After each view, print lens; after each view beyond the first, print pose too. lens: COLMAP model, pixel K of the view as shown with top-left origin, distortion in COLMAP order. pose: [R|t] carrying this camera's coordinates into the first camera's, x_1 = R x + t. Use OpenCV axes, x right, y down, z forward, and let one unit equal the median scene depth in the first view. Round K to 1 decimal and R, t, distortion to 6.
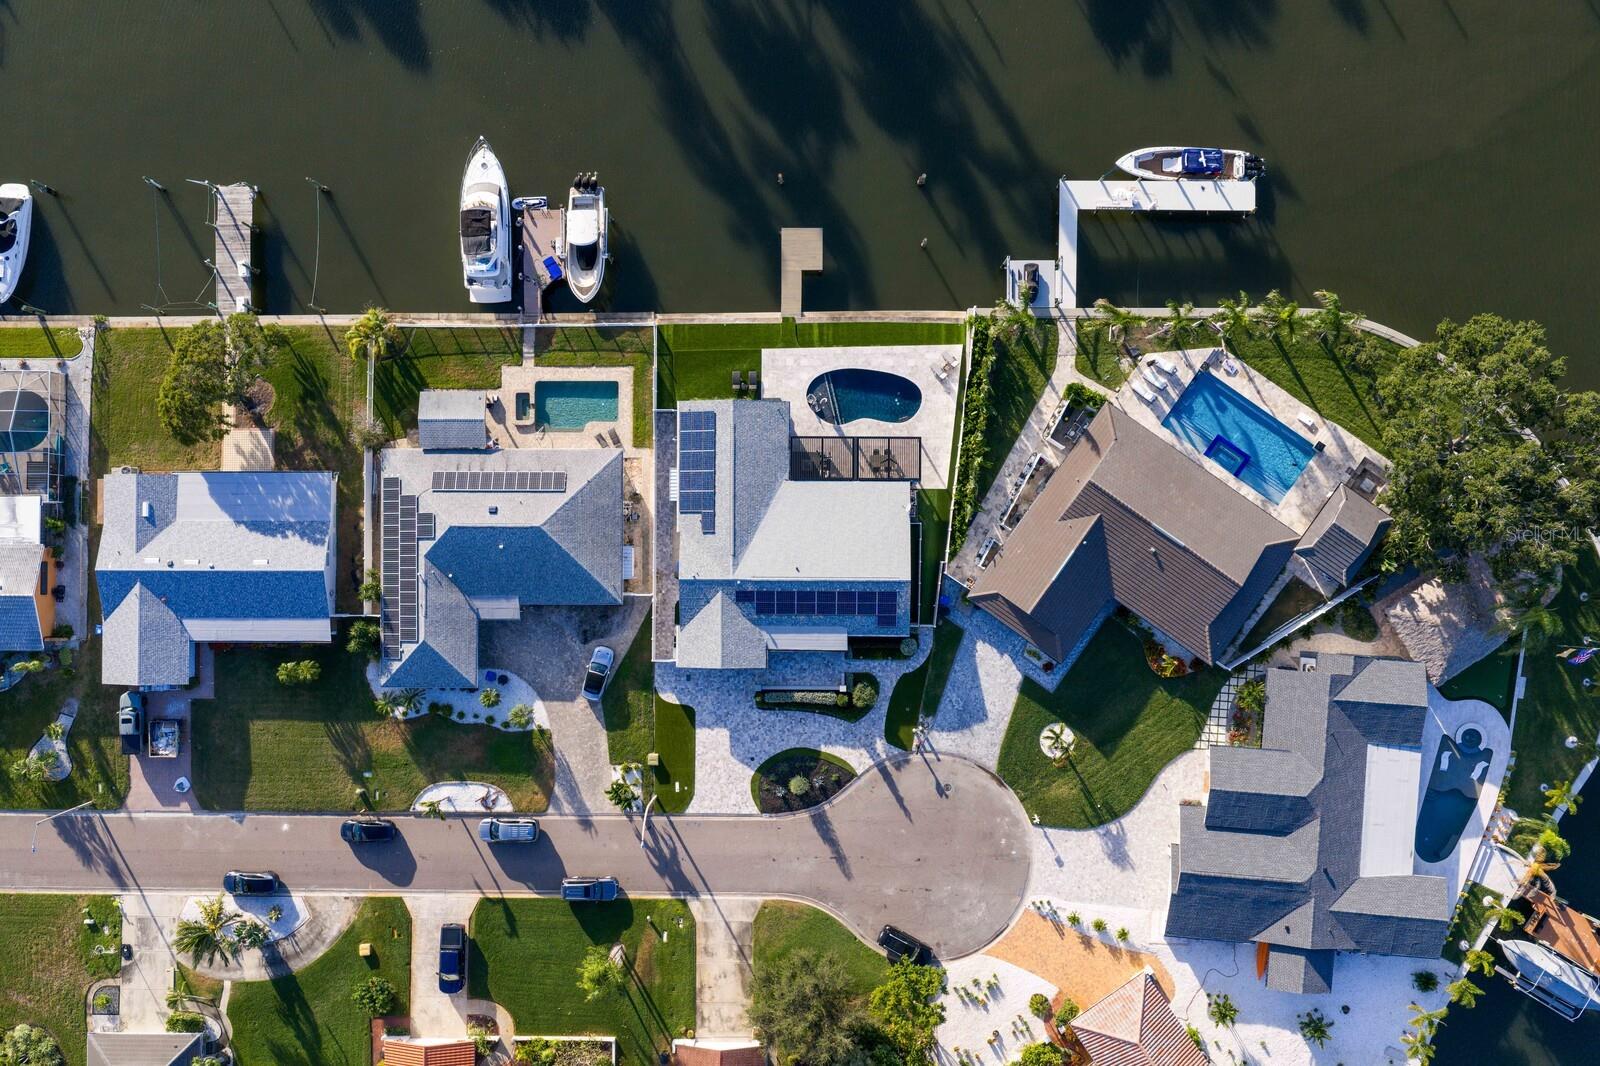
lens RADIAL K [[1325.0, 0, 798.4], [0, 1325.0, 537.5], [0, 0, 1]] dist [0.006316, -0.021252]
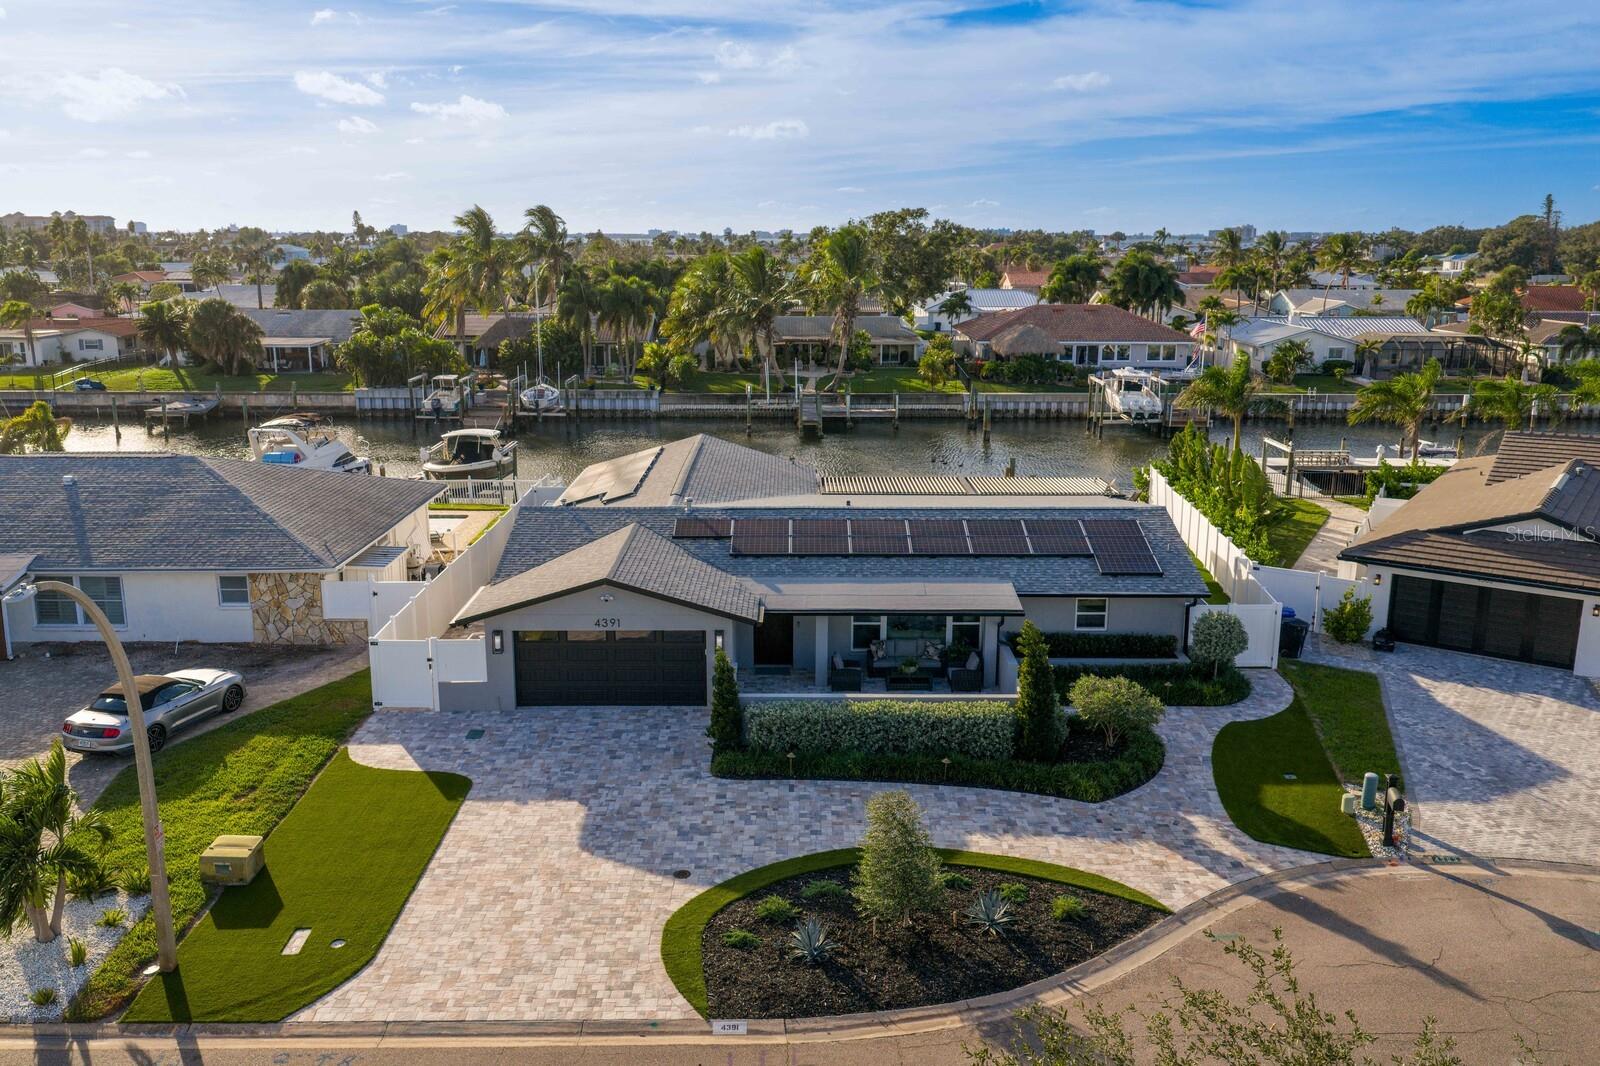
lens RADIAL K [[1325.0, 0, 799.2], [0, 1325.0, 538.3], [0, 0, 1]] dist [0.006316, -0.021252]
pose [[0.999553, 0.024863, 0.016587, -0.019921], [0.009723, 0.254308, -0.967074, 0.369320], [-0.028263, 0.966804, 0.253953, 0.888687]]
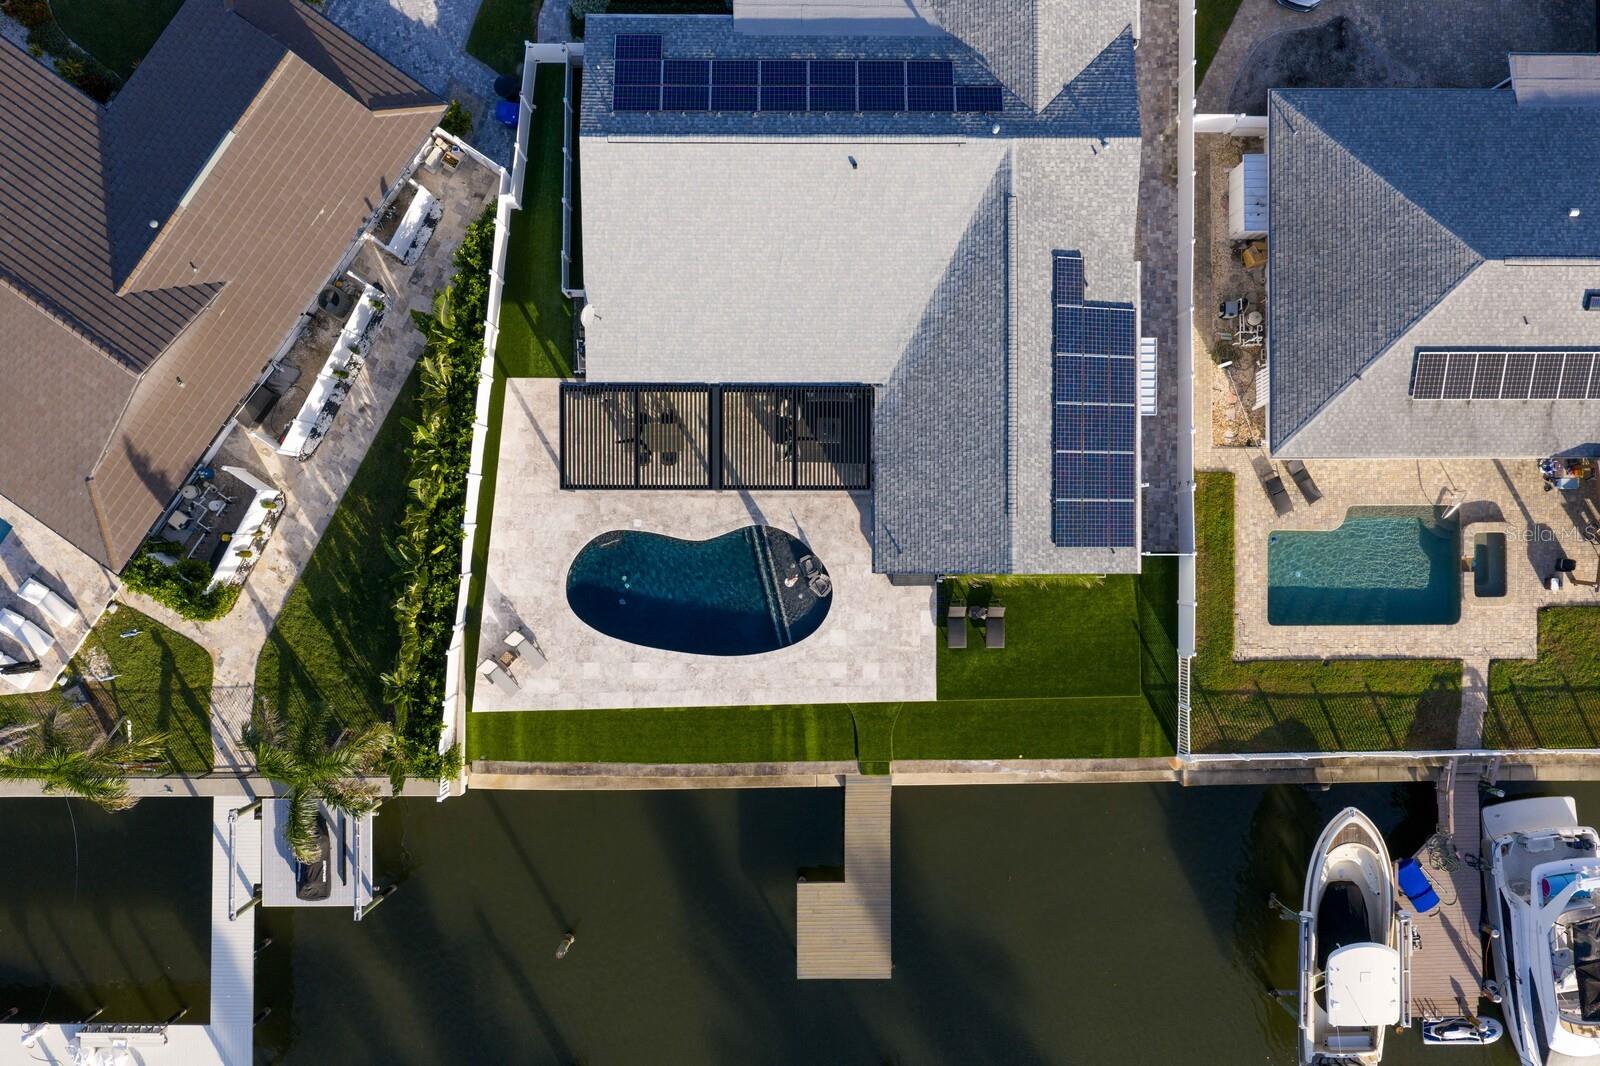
lens RADIAL K [[1325.0, 0, 793.6], [0, 1325.0, 528.8], [0, 0, 1]] dist [0.006316, -0.021252]
pose [[-0.999799, 0.005750, 0.019211, 0.010311], [-0.005456, -0.999868, 0.015319, -0.093323], [0.019297, 0.015212, 0.999698, 0.569589]]
